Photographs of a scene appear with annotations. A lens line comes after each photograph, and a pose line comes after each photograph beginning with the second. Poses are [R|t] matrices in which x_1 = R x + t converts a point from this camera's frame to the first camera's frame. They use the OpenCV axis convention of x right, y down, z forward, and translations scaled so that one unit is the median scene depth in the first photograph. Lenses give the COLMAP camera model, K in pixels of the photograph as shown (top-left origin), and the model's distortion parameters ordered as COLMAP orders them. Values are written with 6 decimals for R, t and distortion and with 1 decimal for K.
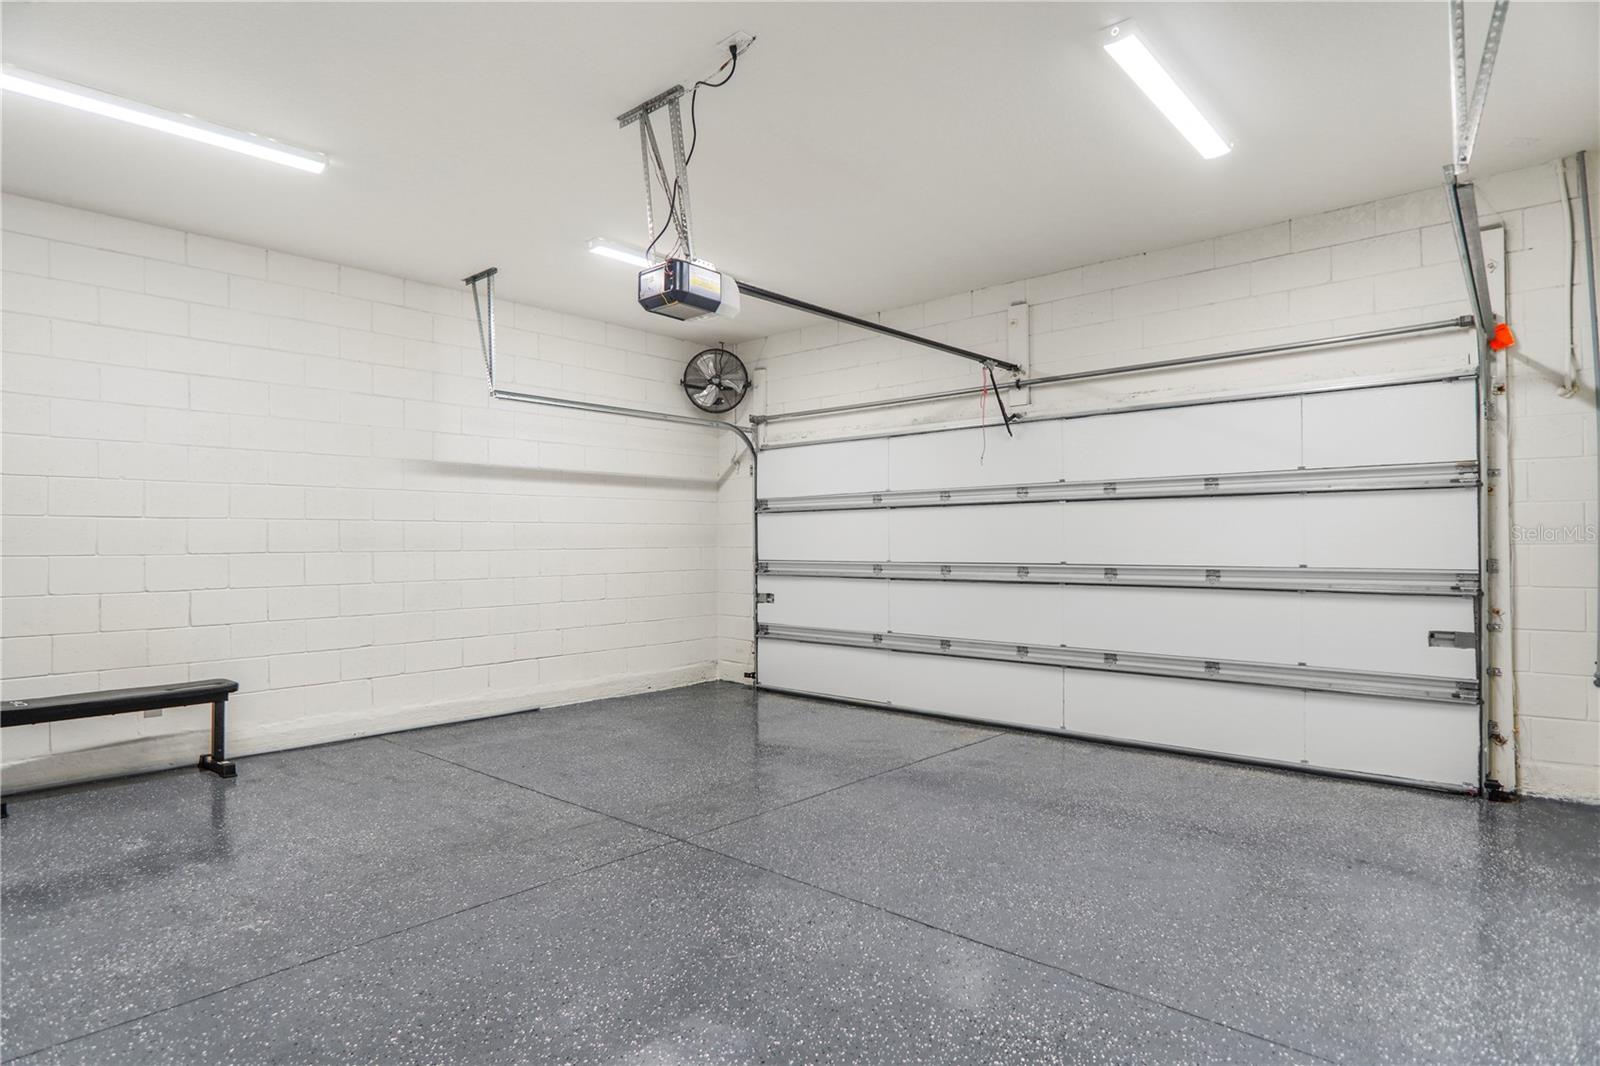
lens RADIAL K [[843.1, 0, 797.2], [0, 843.1, 536.4], [0, 0, 1]] dist [-0.021876, 0.000889]
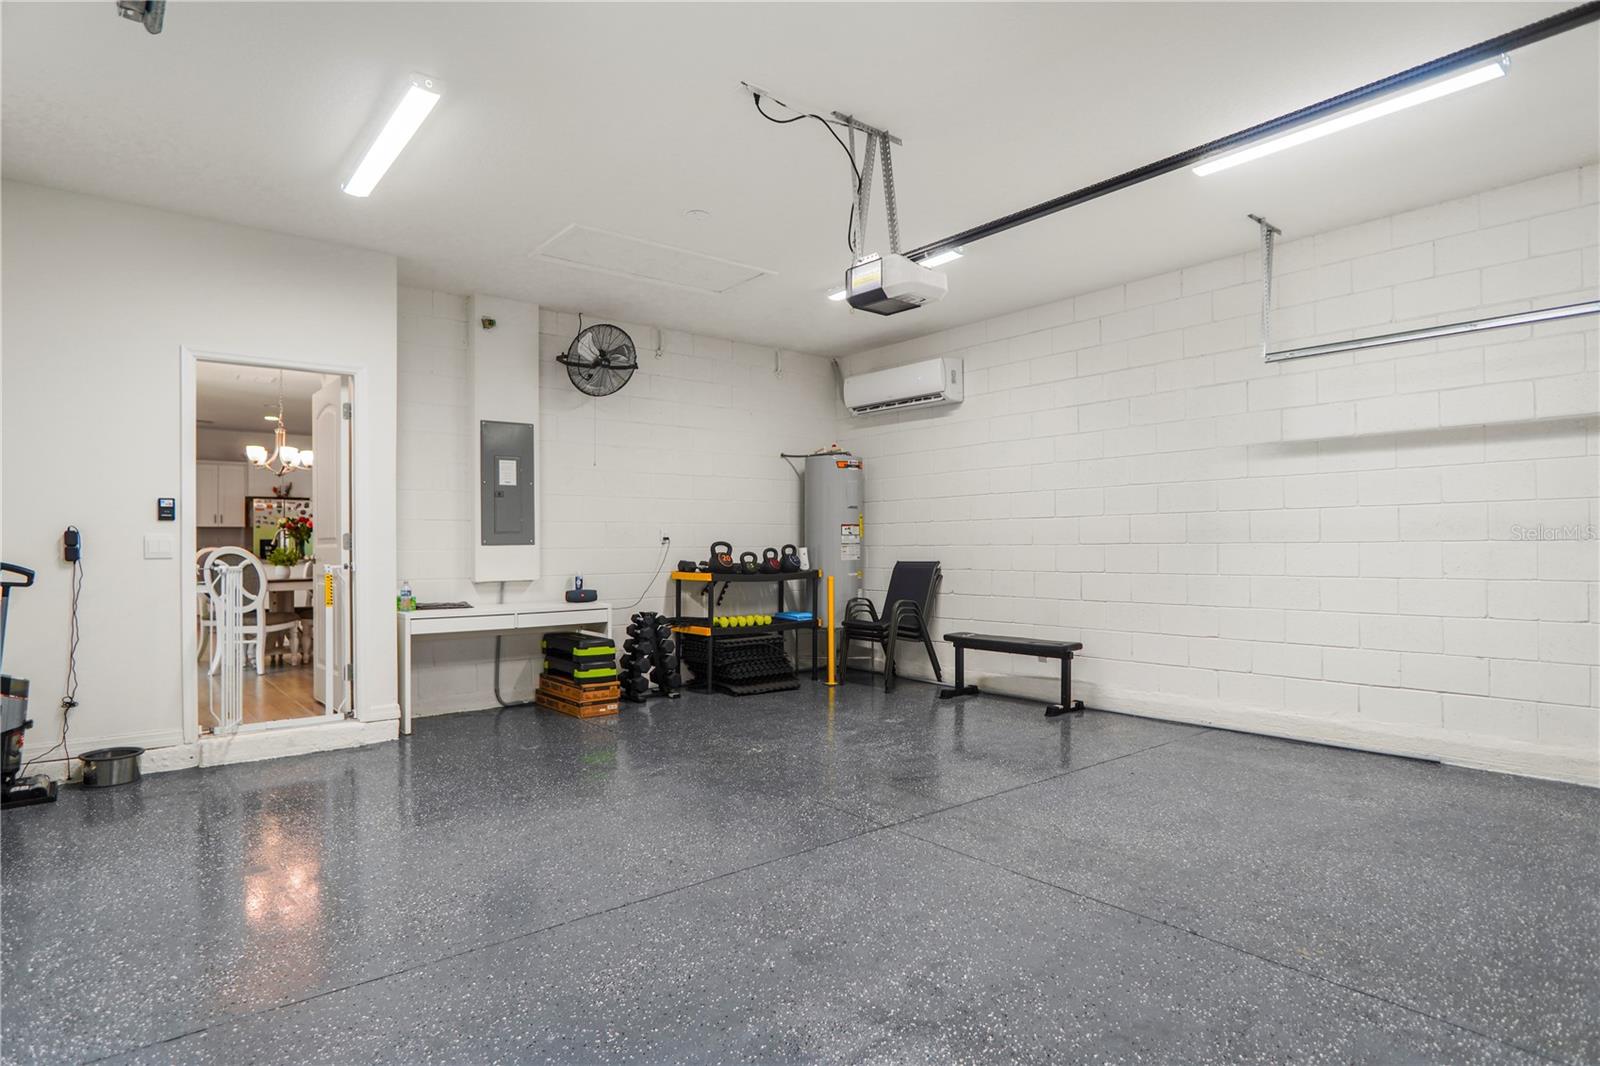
lens RADIAL K [[867.4, 0, 810.1], [0, 867.4, 539.9], [0, 0, 1]] dist [-0.020275, 0.001774]
pose [[-0.137951, 0.000970, -0.990439, 0.816142], [0.016903, 0.999856, -0.001375, 0.010990], [0.990295, -0.016931, -0.137947, 0.942976]]
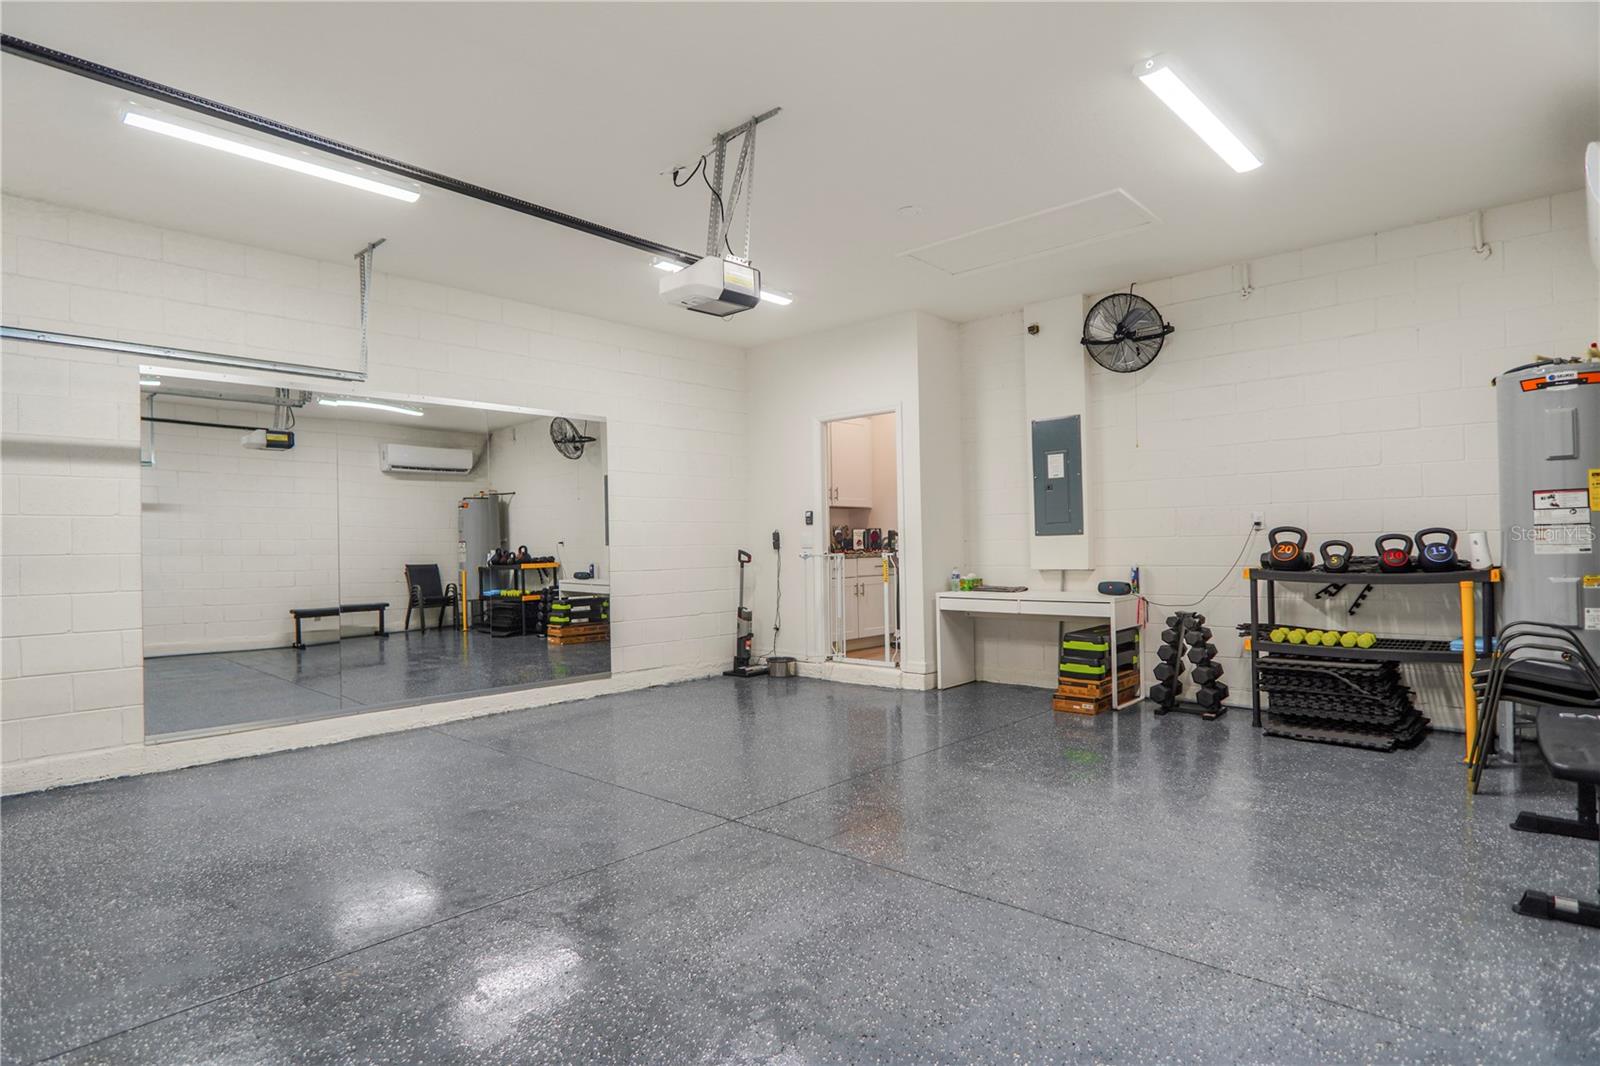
lens RADIAL K [[867.4, 0, 810.1], [0, 867.4, 539.9], [0, 0, 1]] dist [-0.020275, 0.001774]
pose [[-0.999626, 0.025943, 0.008669, -0.225268], [0.025827, 0.999579, -0.013231, 0.027631], [-0.009009, -0.013002, -0.999875, 1.846387]]
